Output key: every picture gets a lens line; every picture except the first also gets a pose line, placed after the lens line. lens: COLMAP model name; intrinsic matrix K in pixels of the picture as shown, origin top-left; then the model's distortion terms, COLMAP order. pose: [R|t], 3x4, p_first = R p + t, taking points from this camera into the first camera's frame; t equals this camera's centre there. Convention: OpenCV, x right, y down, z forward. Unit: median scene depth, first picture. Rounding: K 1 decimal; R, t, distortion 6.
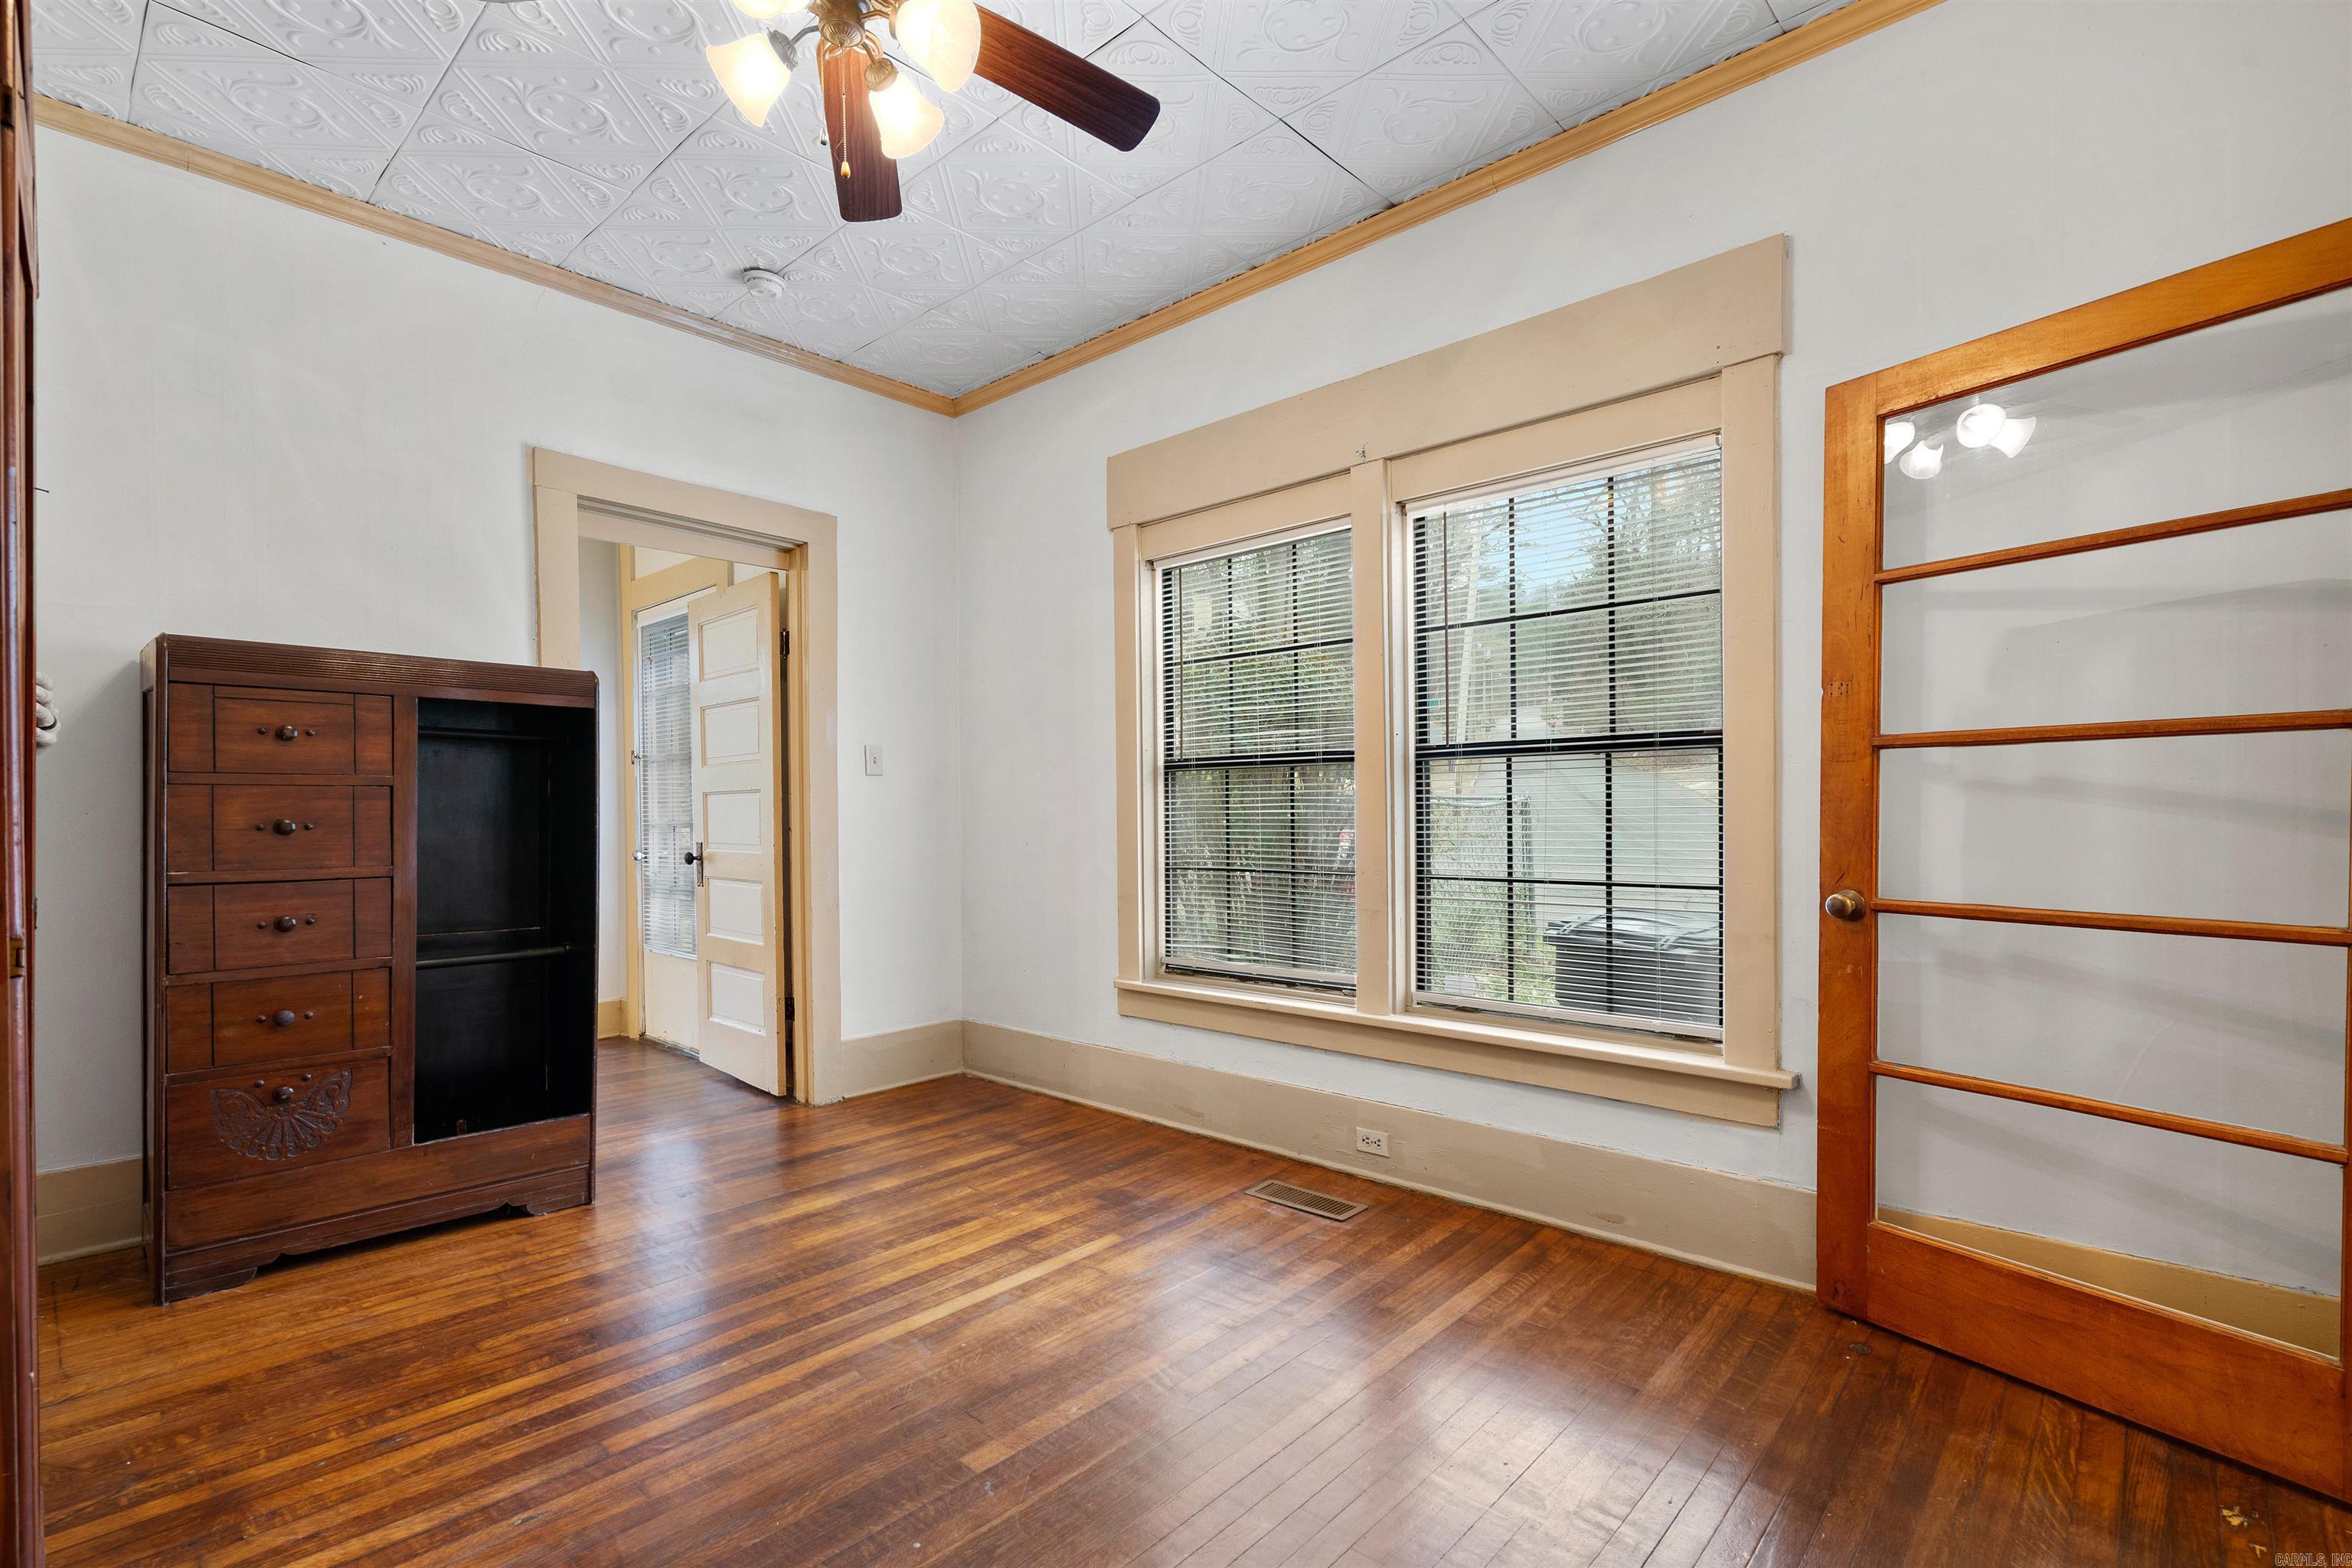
lens RADIAL K [[1081.9, 0, 1174.4], [0, 1081.9, 828.4], [0, 0, 1]] dist [-0.002232, -0.000480]
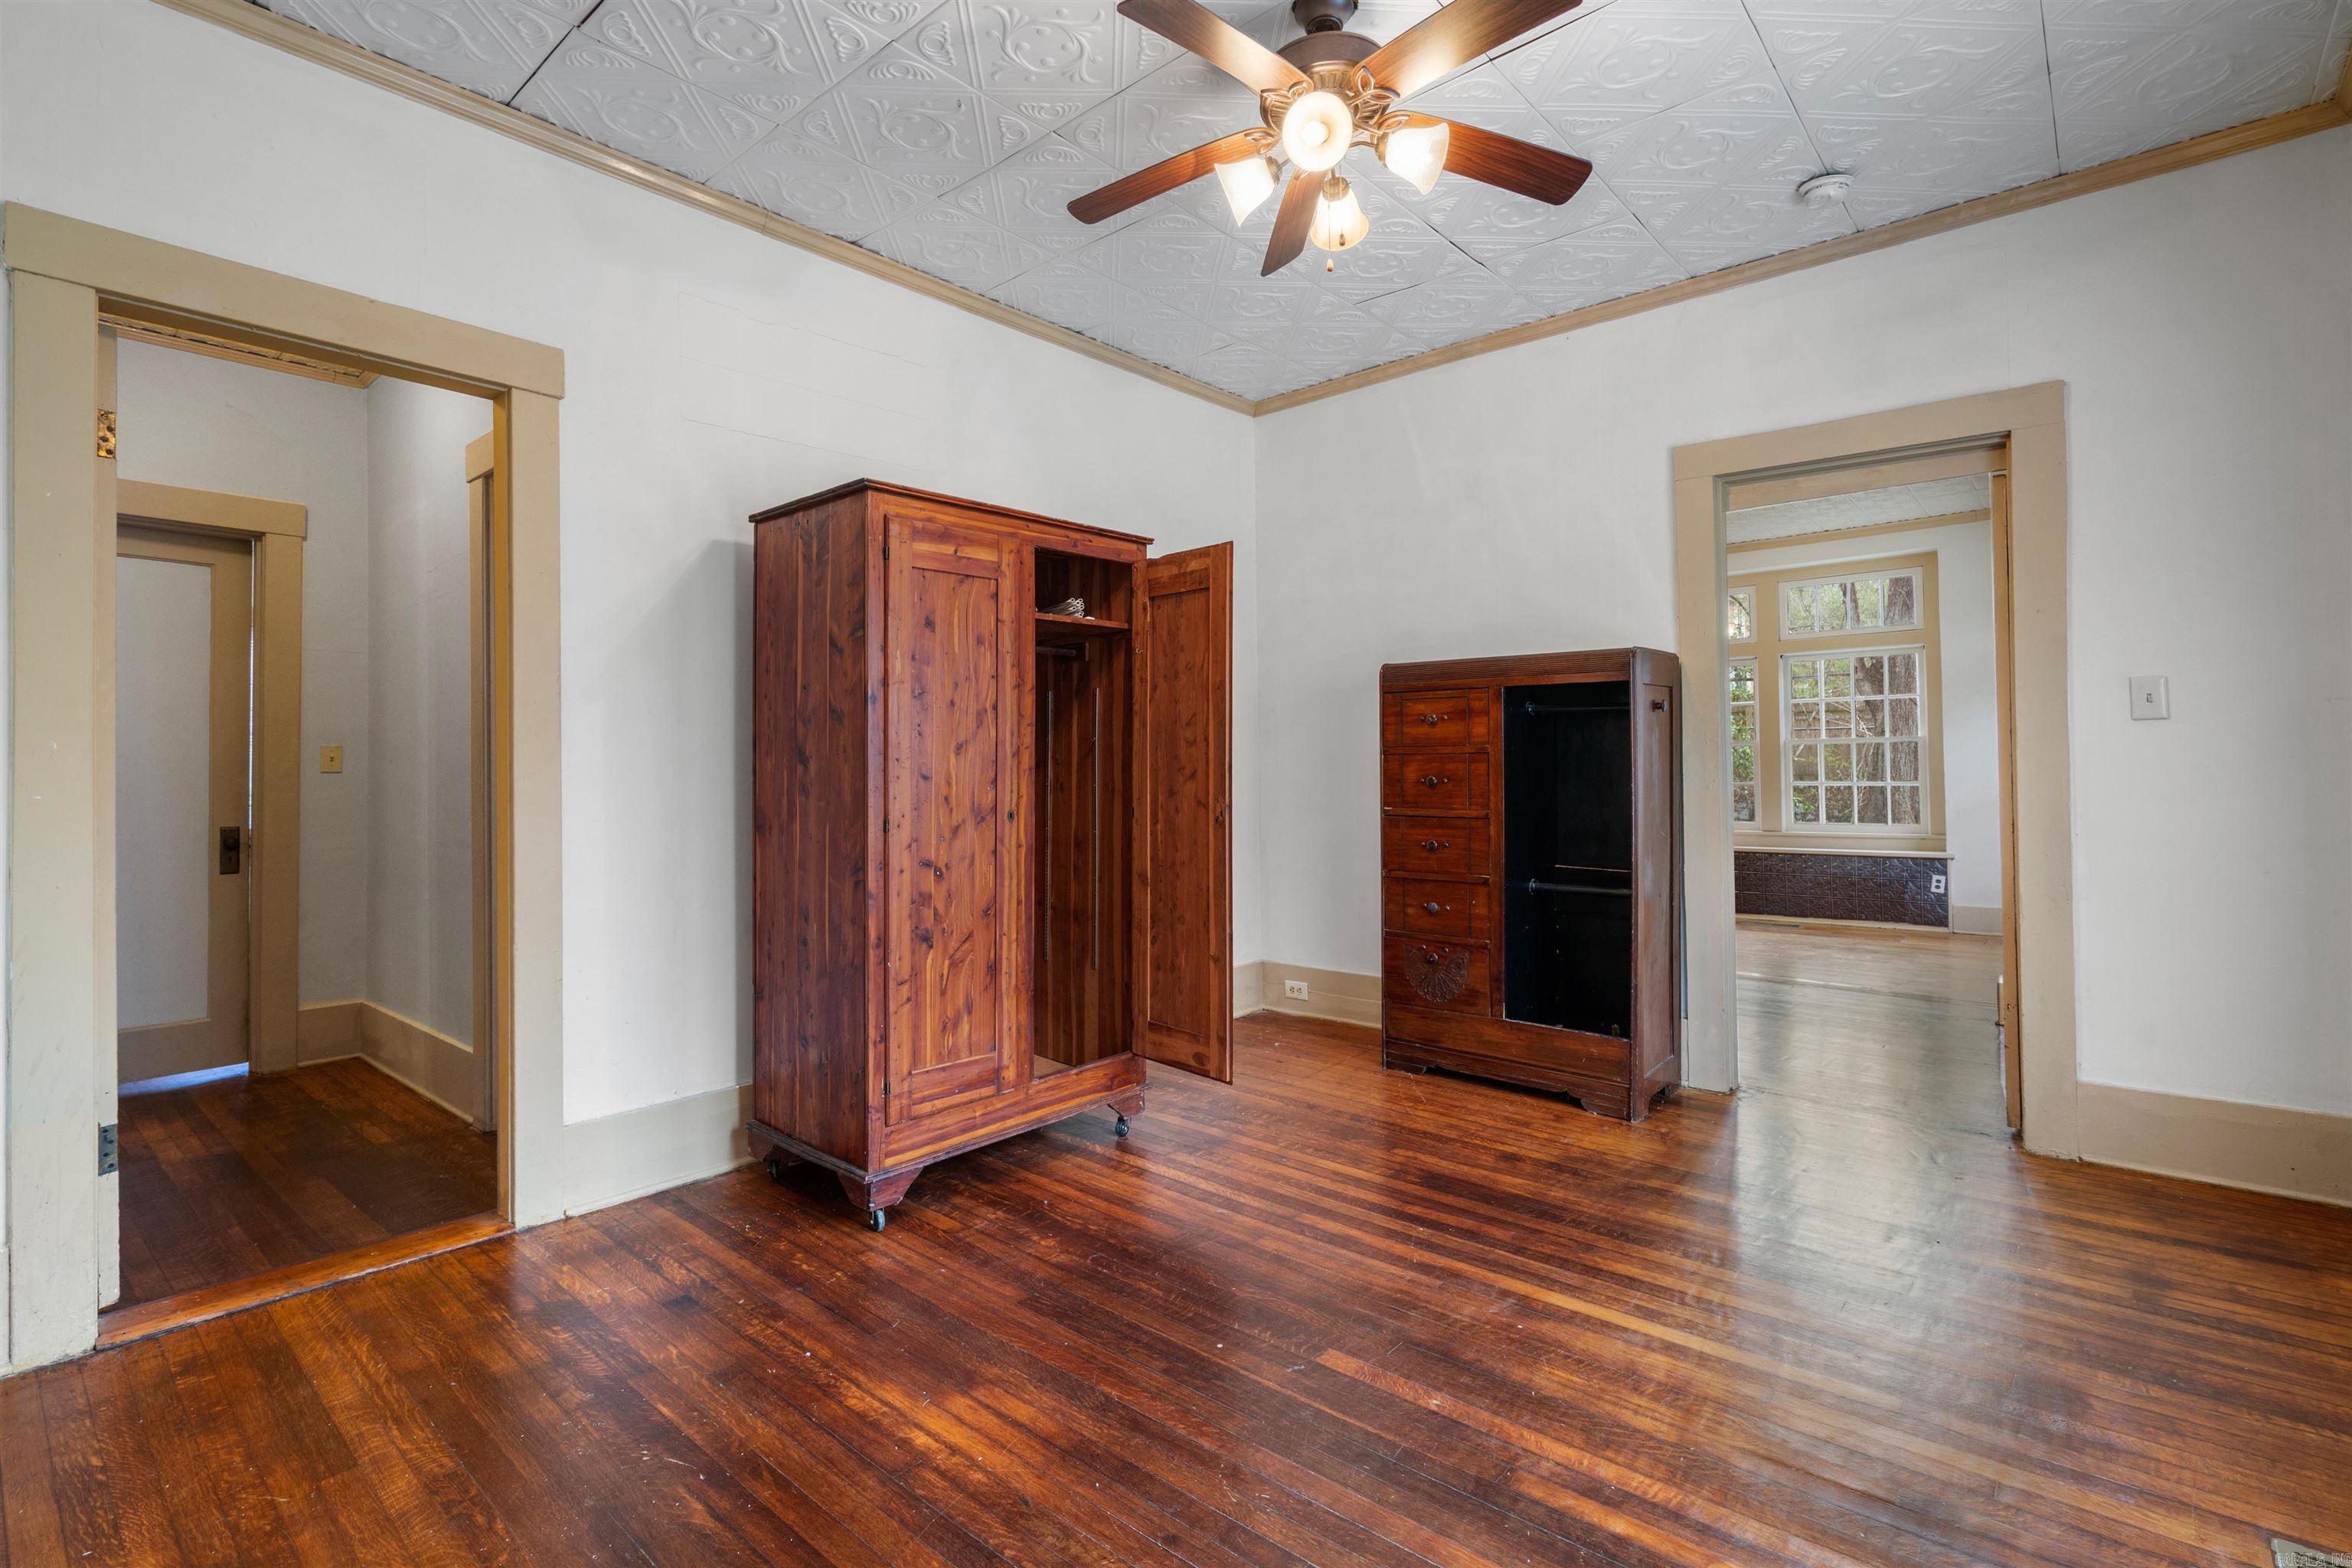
lens RADIAL K [[1094.1, 0, 1165.8], [0, 1094.1, 748.7], [0, 0, 1]] dist [-0.000680, 0.000240]
pose [[0.026845, -0.012318, -0.999564, 0.681220], [-0.011670, 0.999852, -0.012635, -0.022422], [0.999571, 0.012004, 0.026697, 0.562250]]
